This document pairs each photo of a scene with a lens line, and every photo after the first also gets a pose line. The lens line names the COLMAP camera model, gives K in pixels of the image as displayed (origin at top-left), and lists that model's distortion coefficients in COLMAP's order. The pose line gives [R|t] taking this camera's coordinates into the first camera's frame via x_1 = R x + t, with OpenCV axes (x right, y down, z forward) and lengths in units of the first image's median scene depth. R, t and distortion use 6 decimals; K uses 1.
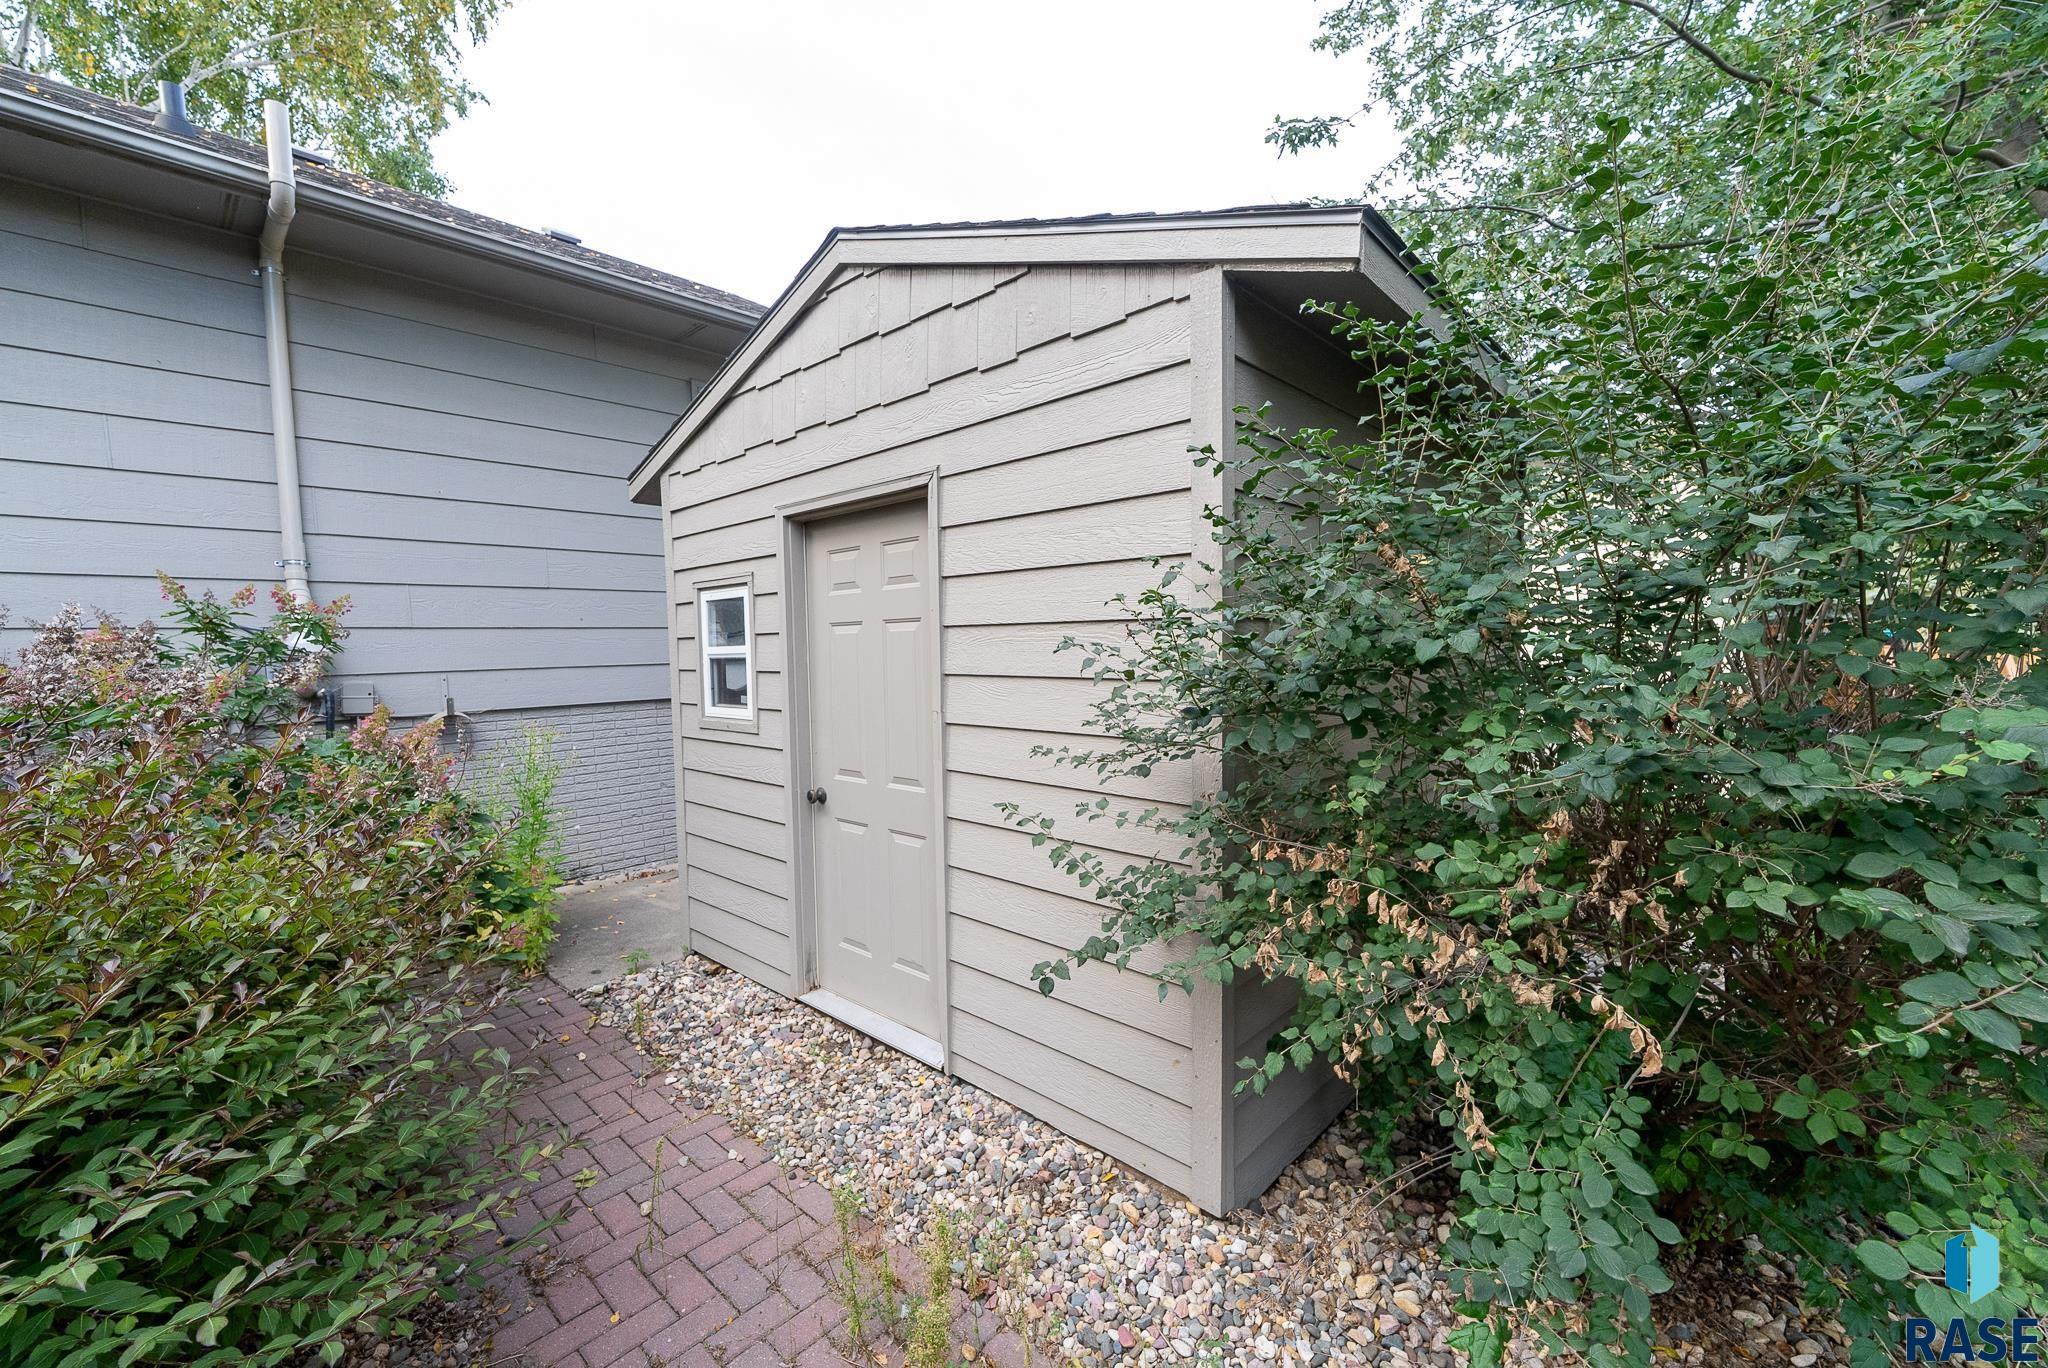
lens RADIAL K [[827.4, 0, 1024.6], [0, 827.4, 705.9], [0, 0, 1]] dist [0.000667, -0.000215]
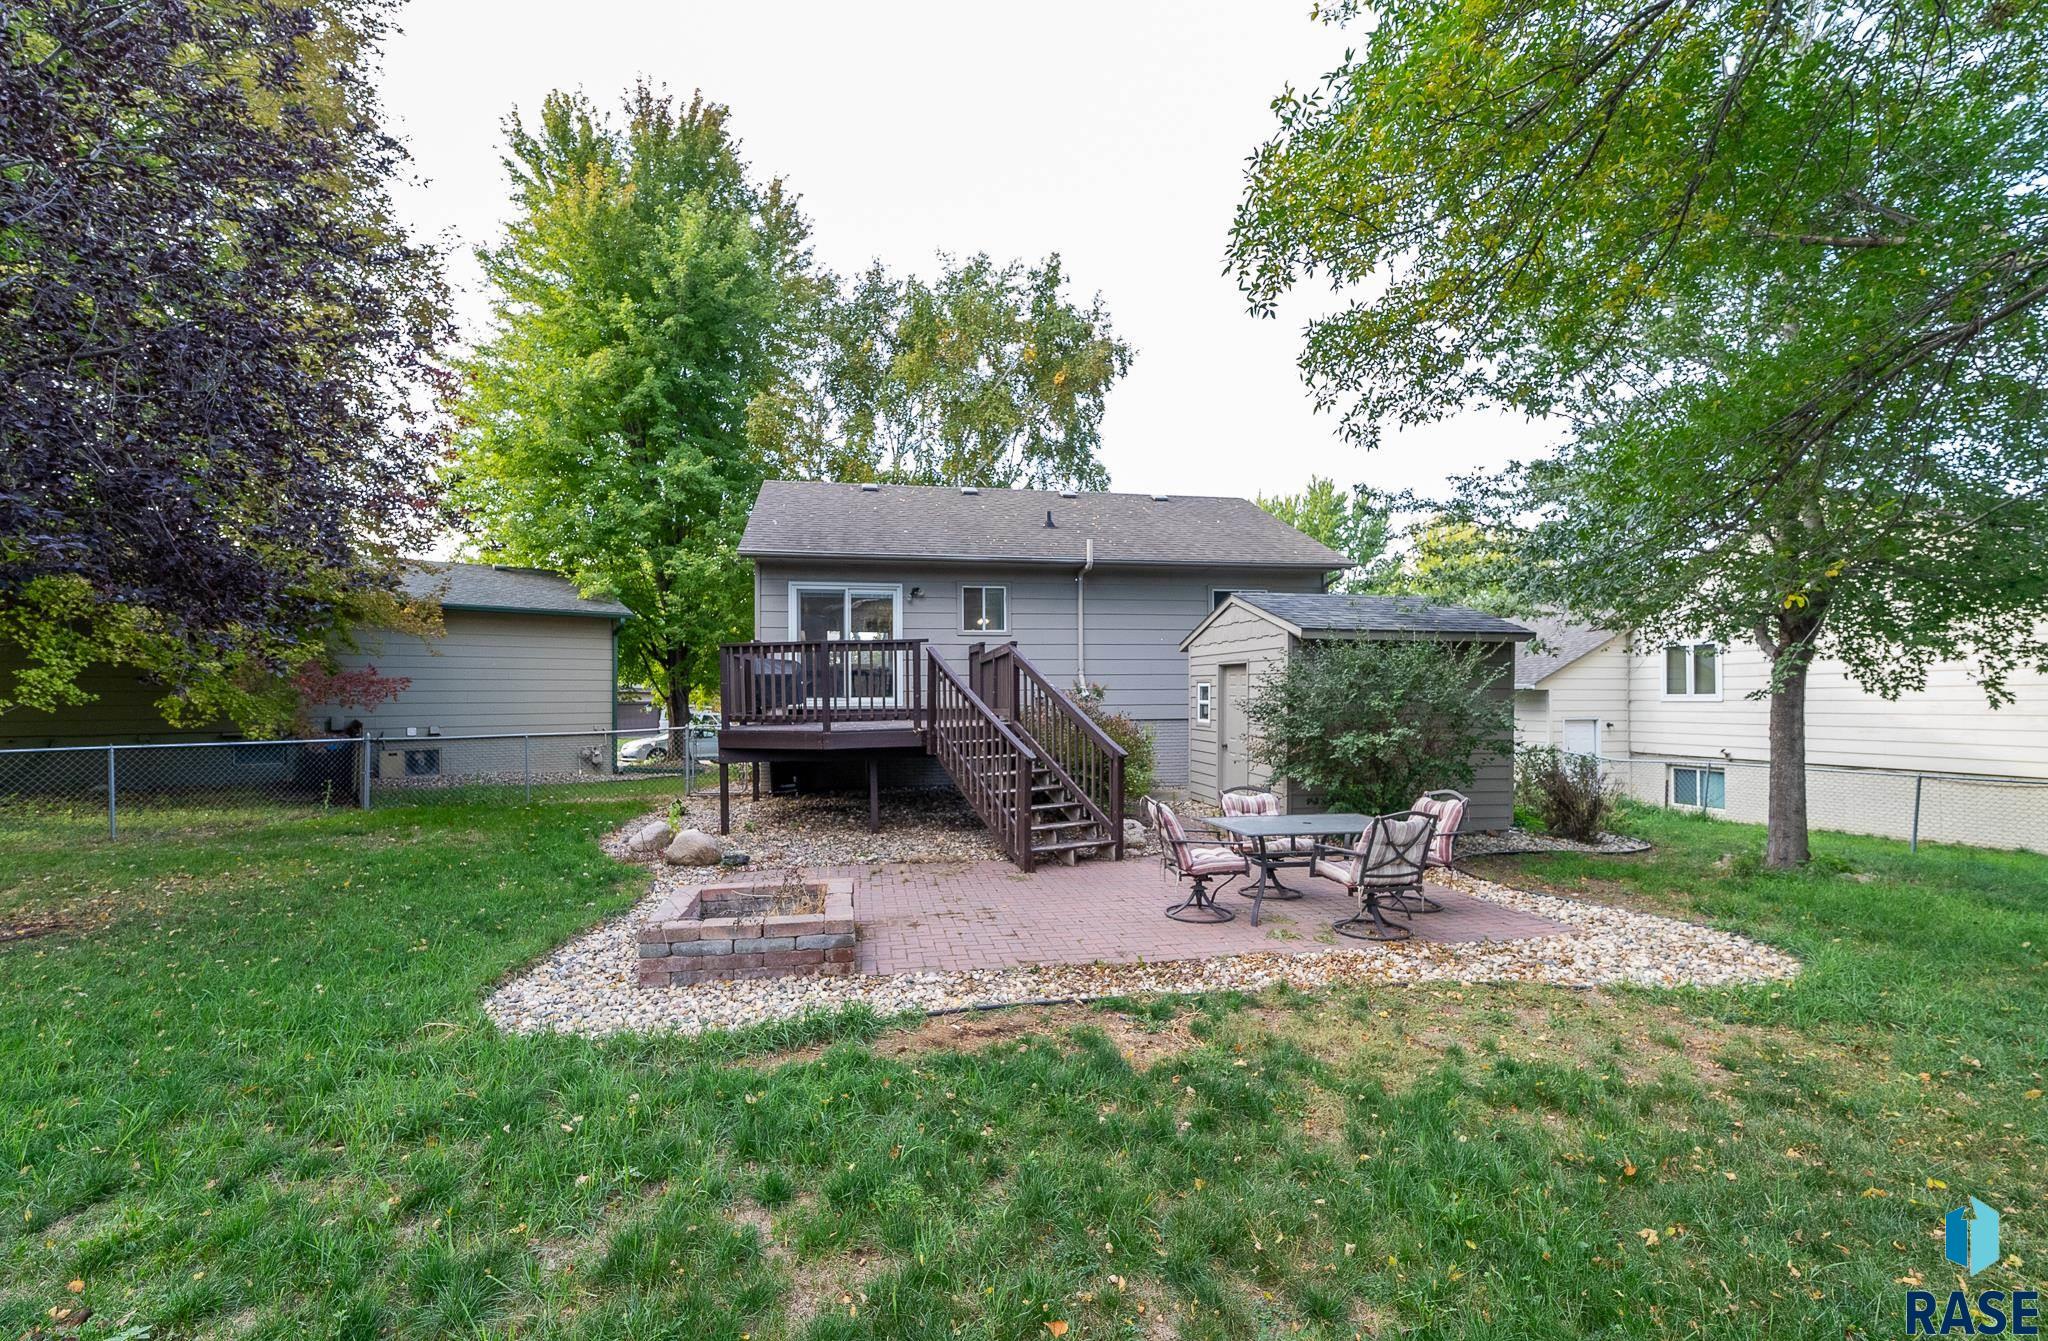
lens RADIAL K [[849.0, 0, 1031.8], [0, 849.0, 703.0], [0, 0, 1]] dist [-0.014615, -0.000039]
pose [[0.814003, 0.025439, -0.580303, 1.064036], [-0.060712, 0.997295, -0.041443, 0.121106], [0.577679, 0.068966, 0.813345, -2.181414]]
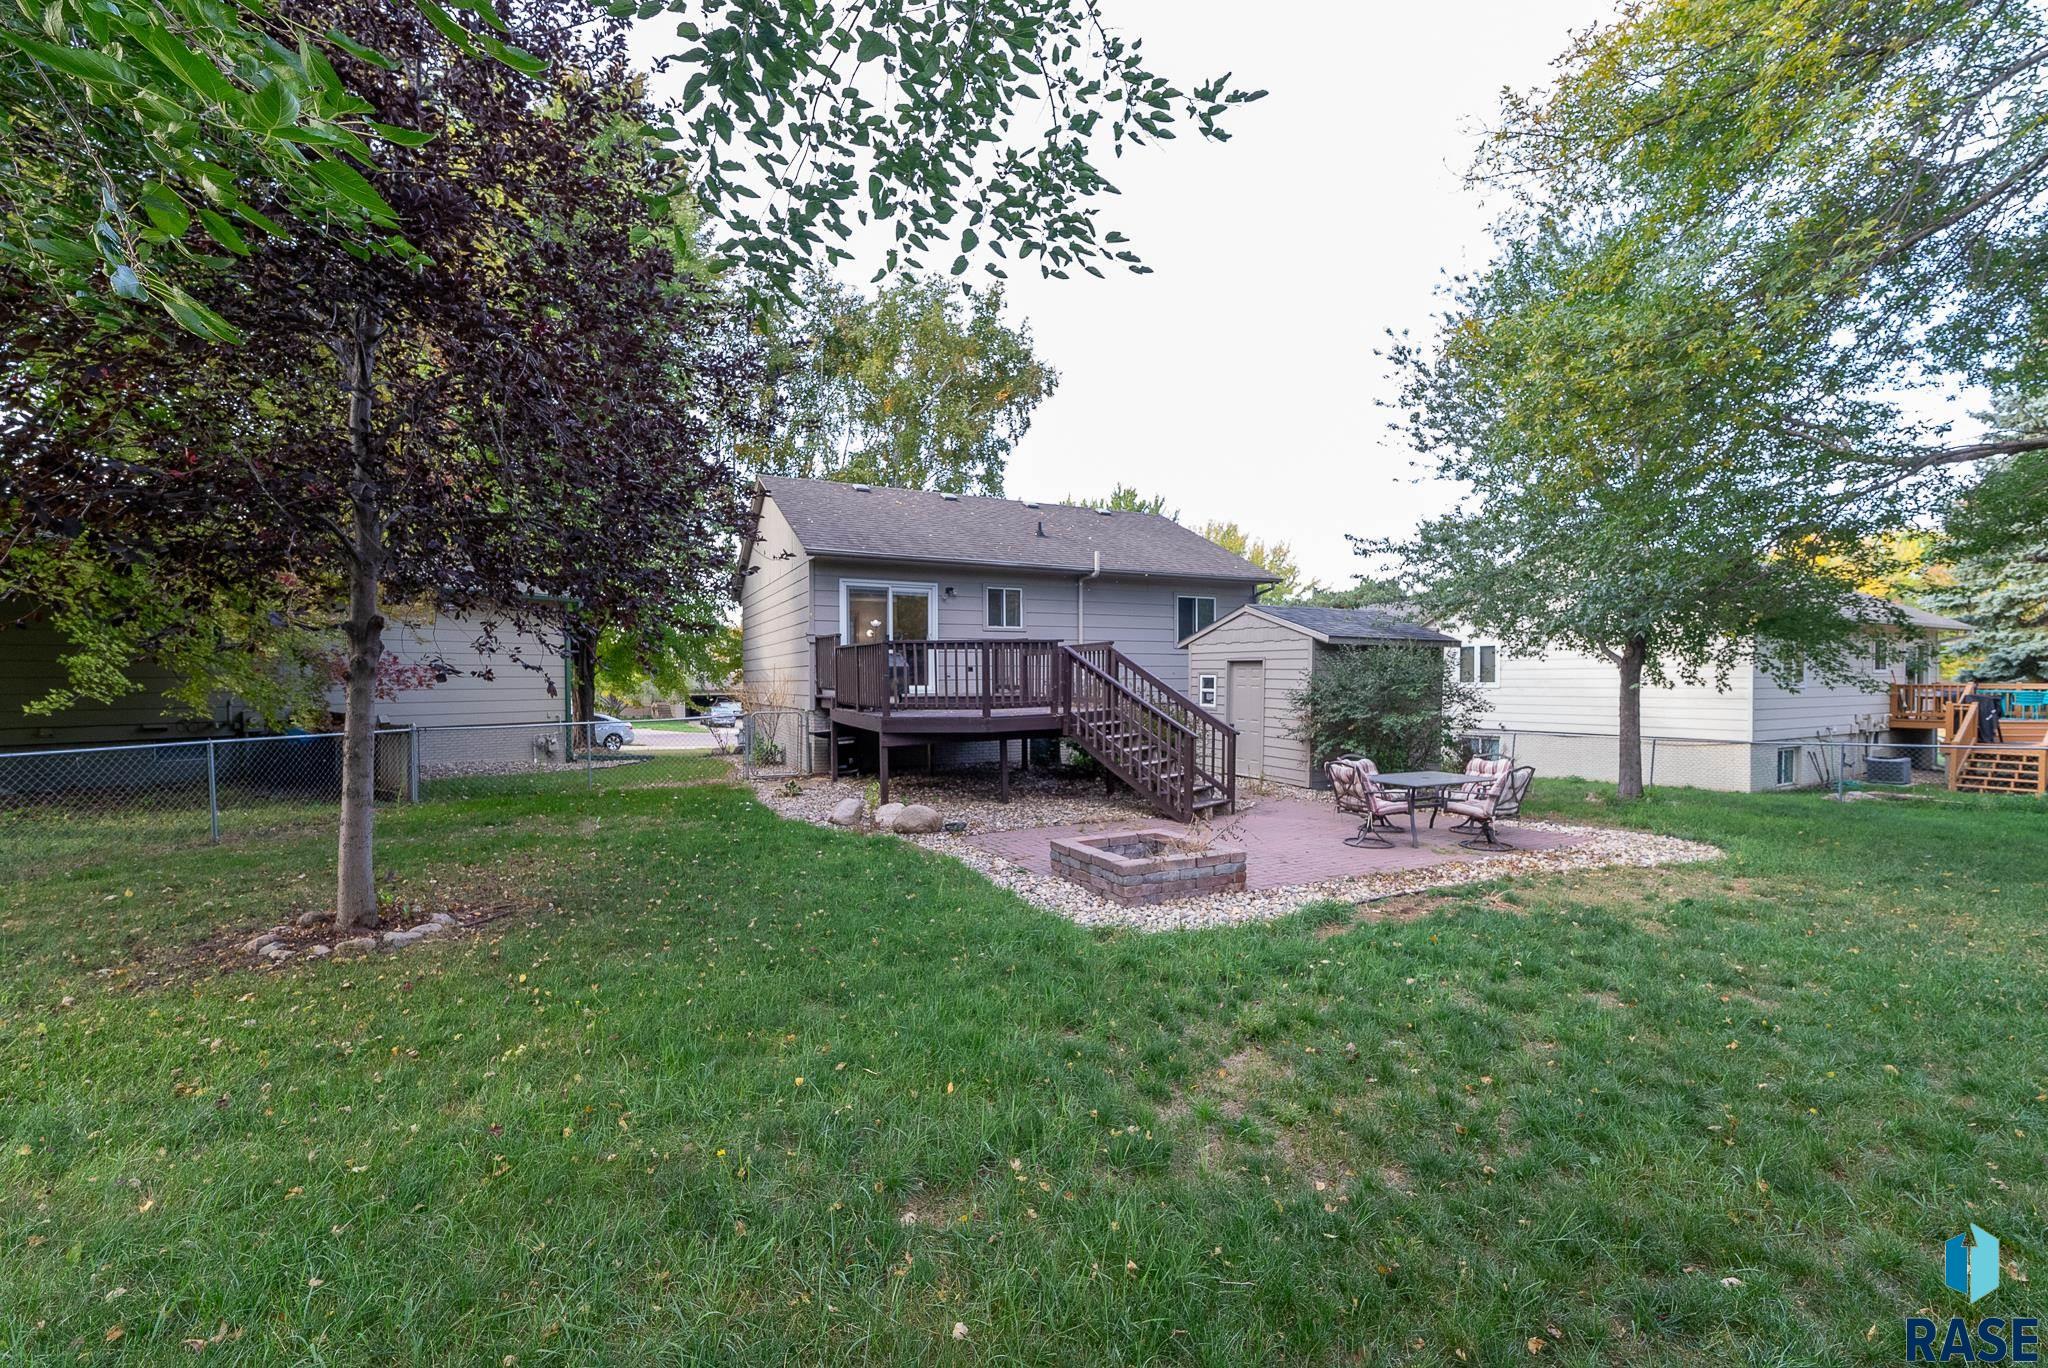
lens RADIAL K [[827.4, 0, 1024.6], [0, 827.4, 705.9], [0, 0, 1]] dist [0.000667, -0.000215]
pose [[0.943846, 0.033913, -0.328639, 0.135244], [-0.047288, 0.998343, -0.032790, 0.190037], [0.326983, 0.046489, 0.943886, -3.196156]]
